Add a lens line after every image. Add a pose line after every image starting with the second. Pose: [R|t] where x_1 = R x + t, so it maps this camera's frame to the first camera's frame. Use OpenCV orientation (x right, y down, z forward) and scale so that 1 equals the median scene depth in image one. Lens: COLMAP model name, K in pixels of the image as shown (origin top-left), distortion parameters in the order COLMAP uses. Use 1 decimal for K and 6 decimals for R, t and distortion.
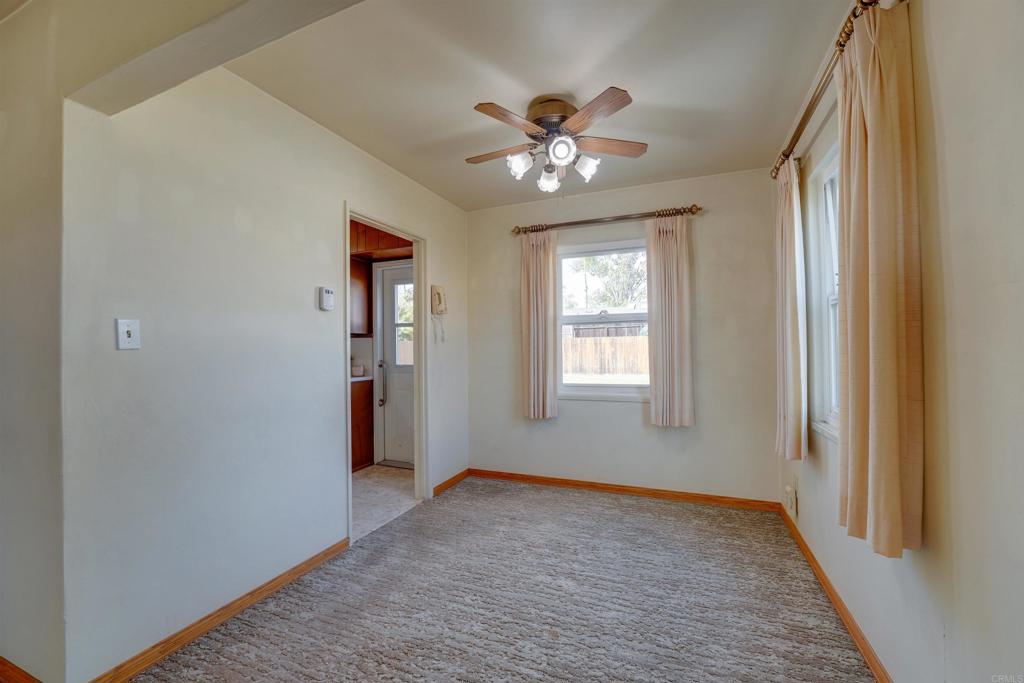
lens RADIAL K [[419.3, 0, 510.0], [0, 419.3, 340.9], [0, 0, 1]] dist [-0.025941, 0.002021]
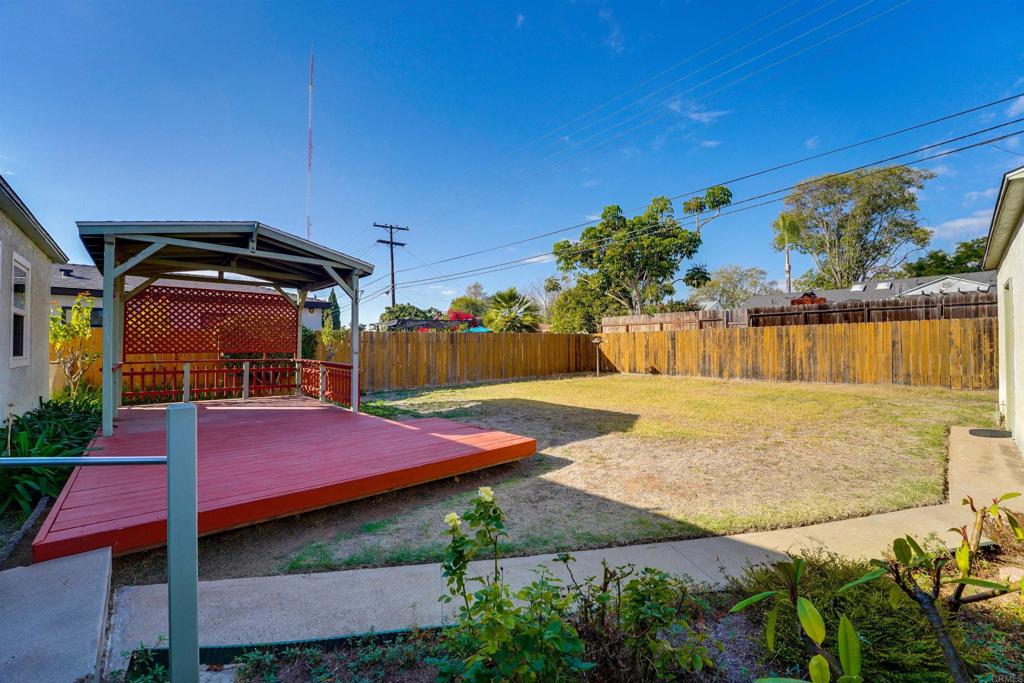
lens RADIAL K [[419.3, 0, 520.4], [0, 419.3, 346.1], [0, 0, 1]] dist [-0.025941, 0.002021]
pose [[0.913509, 0.004611, -0.406793, 0.095120], [0.002155, 0.999867, 0.016171, 0.012004], [0.406814, -0.015649, 0.913377, 0.223706]]
